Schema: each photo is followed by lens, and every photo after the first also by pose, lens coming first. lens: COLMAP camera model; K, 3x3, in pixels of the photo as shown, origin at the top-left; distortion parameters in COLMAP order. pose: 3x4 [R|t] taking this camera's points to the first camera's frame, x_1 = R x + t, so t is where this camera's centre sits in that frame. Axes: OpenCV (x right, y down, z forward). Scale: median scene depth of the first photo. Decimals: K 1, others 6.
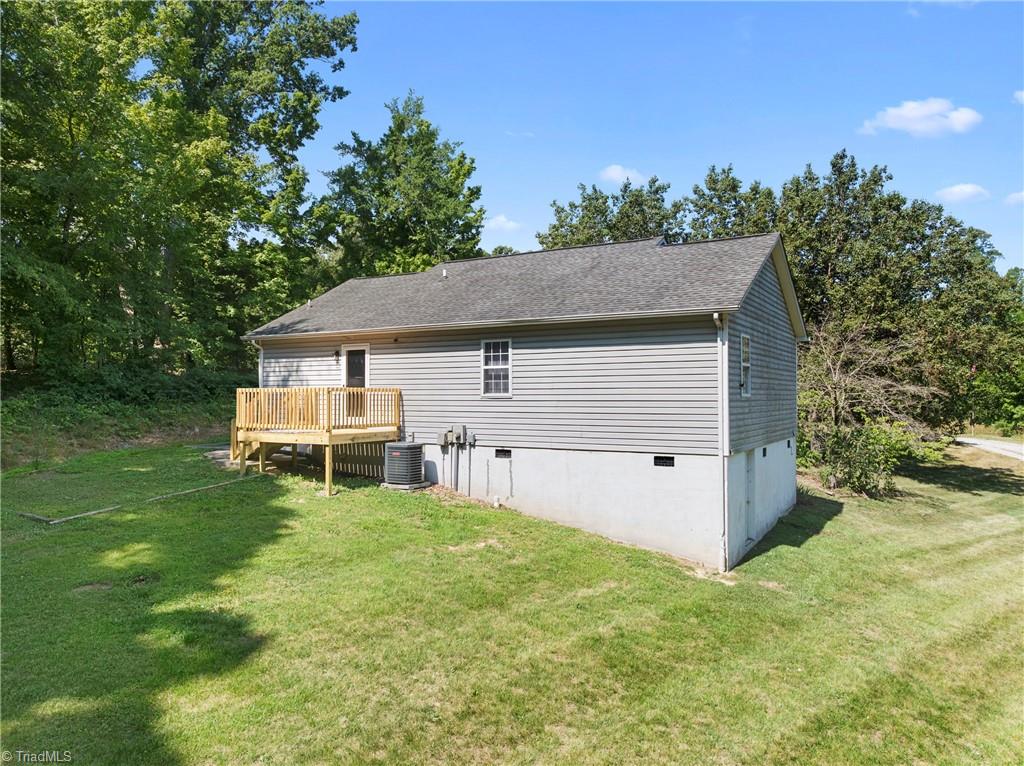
lens RADIAL K [[741.3, 0, 498.5], [0, 741.3, 384.9], [0, 0, 1]] dist [-0.035978, -0.004331]
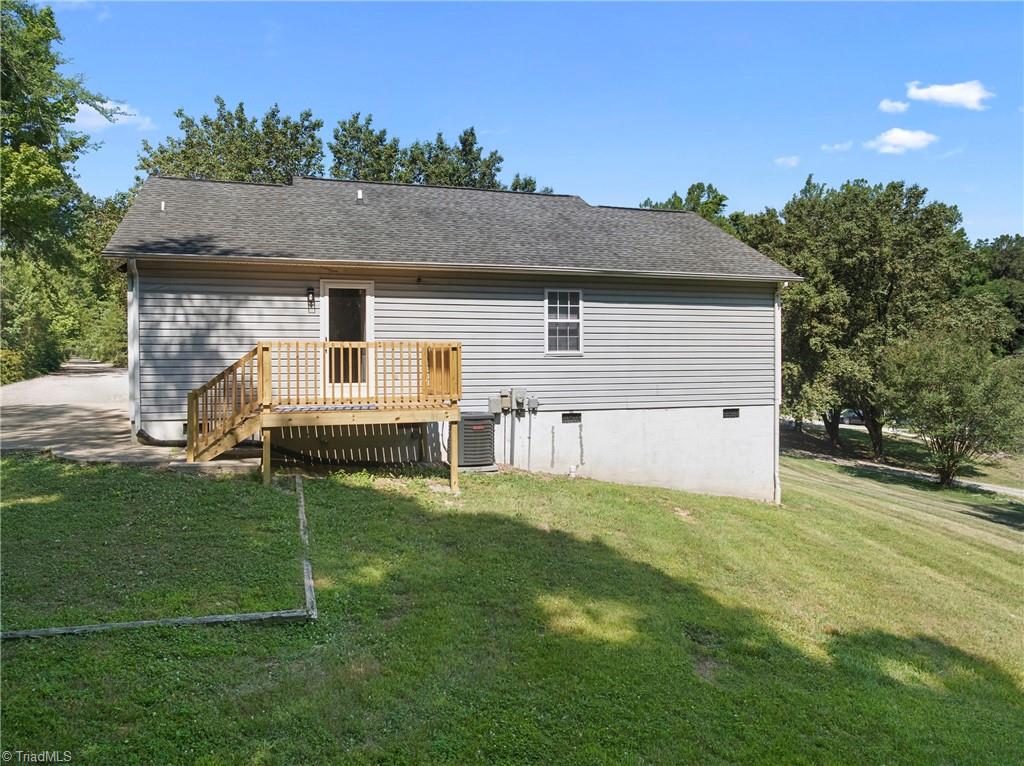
lens RADIAL K [[741.3, 0, 498.5], [0, 741.3, 384.9], [0, 0, 1]] dist [-0.035978, -0.004331]
pose [[0.651045, -0.033481, 0.758300, -0.714436], [-0.011495, 0.998477, 0.053954, 0.005387], [-0.758952, -0.043843, 0.649669, 0.478179]]
